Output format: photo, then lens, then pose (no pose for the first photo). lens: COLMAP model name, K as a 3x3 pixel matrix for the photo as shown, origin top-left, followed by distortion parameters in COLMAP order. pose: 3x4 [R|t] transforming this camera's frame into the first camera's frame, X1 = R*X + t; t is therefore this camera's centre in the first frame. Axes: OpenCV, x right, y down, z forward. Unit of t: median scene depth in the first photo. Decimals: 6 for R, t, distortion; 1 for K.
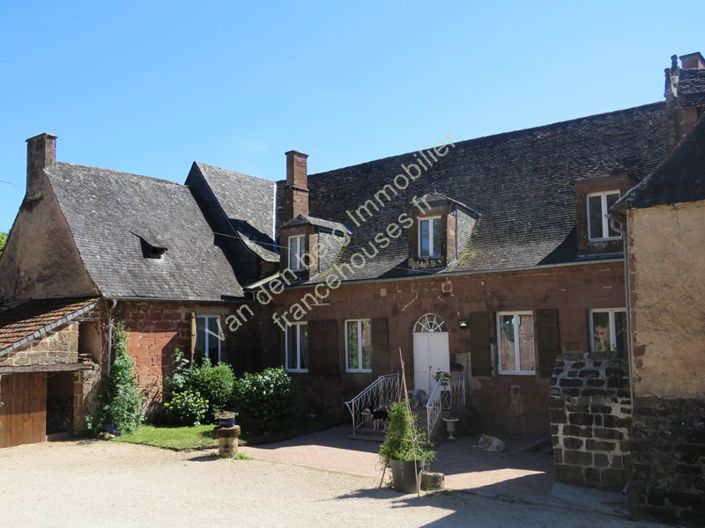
lens RADIAL K [[679.5, 0, 352.5], [0, 679.5, 264.0], [0, 0, 1]] dist [-0.008181, -0.007841]
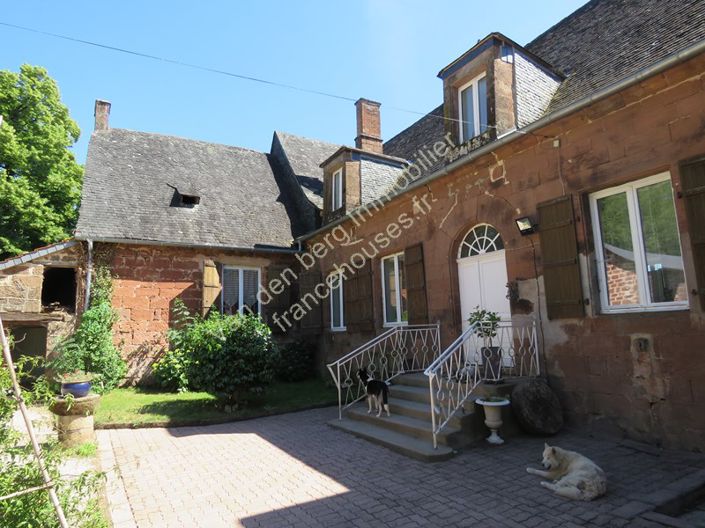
lens RADIAL K [[445.3, 0, 352.5], [0, 445.3, 264.0], [0, 0, 1]] dist [-0.006805, 0.000558]
pose [[0.919263, -0.069691, -0.387425, 0.166309], [0.051599, 0.997044, -0.056922, 0.128137], [0.390246, 0.032335, 0.920142, 0.594884]]
